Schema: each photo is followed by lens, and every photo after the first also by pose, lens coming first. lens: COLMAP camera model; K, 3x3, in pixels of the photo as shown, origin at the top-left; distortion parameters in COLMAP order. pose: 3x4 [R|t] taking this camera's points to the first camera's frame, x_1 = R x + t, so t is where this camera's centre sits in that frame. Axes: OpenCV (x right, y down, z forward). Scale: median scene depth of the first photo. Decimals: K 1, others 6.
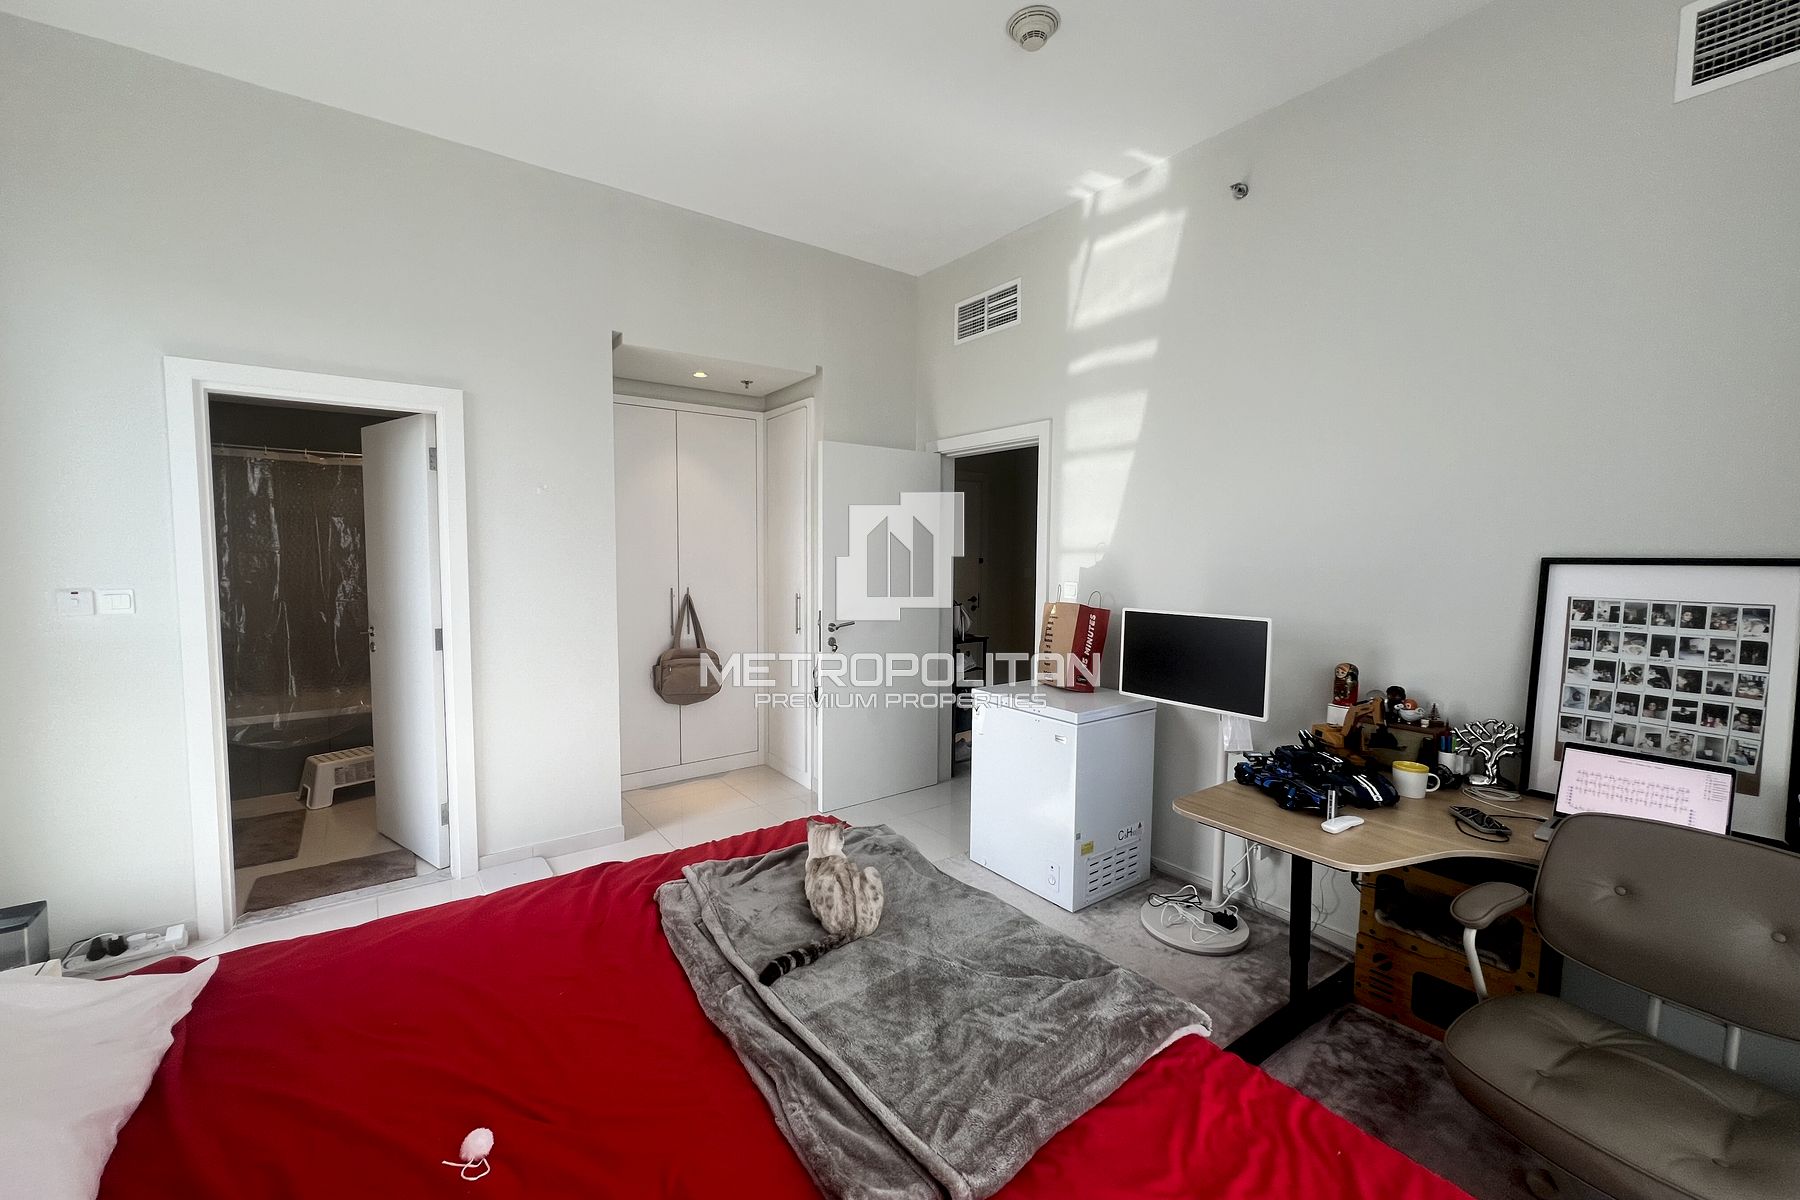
lens RADIAL K [[715.9, 0, 890.0], [0, 715.9, 600.6], [0, 0, 1]] dist [-0.002824, 0.000127]
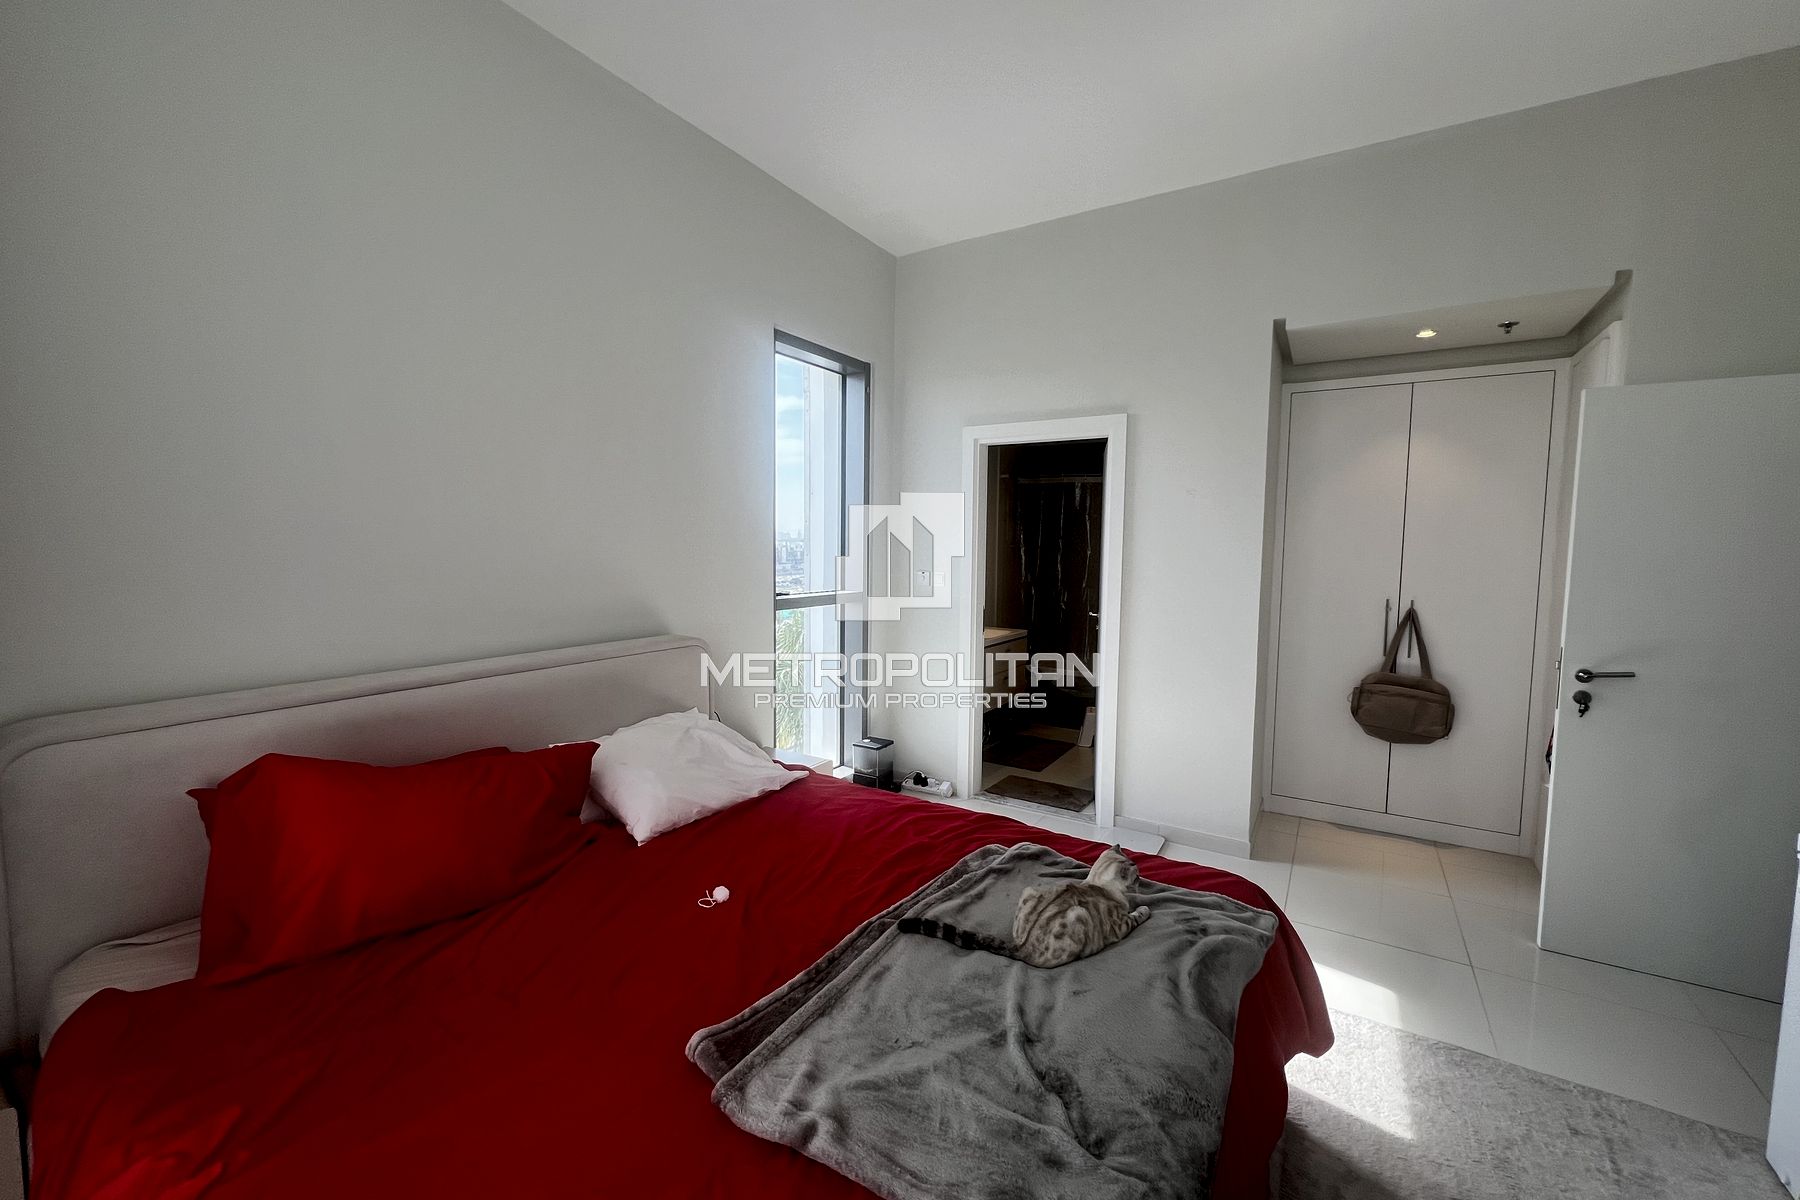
lens RADIAL K [[715.9, 0, 893.3], [0, 715.9, 596.7], [0, 0, 1]] dist [-0.002824, 0.000127]
pose [[0.373837, 0.070301, -0.924826, 0.316666], [-0.076996, 0.996034, 0.044590, -0.016687], [0.924293, 0.054538, 0.377767, 0.196611]]
